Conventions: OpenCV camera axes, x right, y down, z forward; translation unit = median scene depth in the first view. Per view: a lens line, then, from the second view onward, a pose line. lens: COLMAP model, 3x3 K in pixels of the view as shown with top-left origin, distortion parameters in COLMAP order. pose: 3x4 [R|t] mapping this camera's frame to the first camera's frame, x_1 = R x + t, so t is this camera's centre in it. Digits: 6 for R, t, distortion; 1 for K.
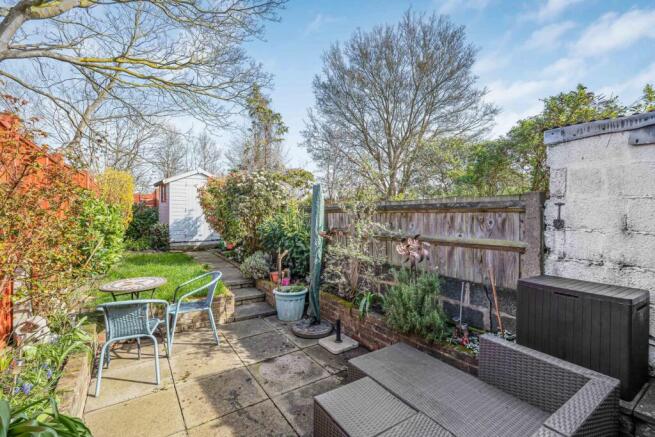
lens RADIAL K [[299.6, 0, 330.4], [0, 299.6, 214.1], [0, 0, 1]] dist [-0.014460, 0.000813]
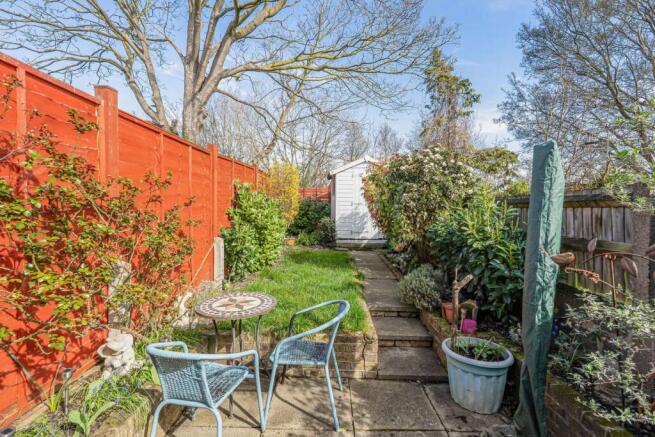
lens RADIAL K [[299.6, 0, 330.4], [0, 299.6, 214.1], [0, 0, 1]] dist [-0.014460, 0.000813]
pose [[0.821136, 0.016418, -0.570496, -0.033380], [-0.005909, 0.999777, 0.020267, -0.000168], [0.570701, -0.013271, 0.821050, 0.291996]]
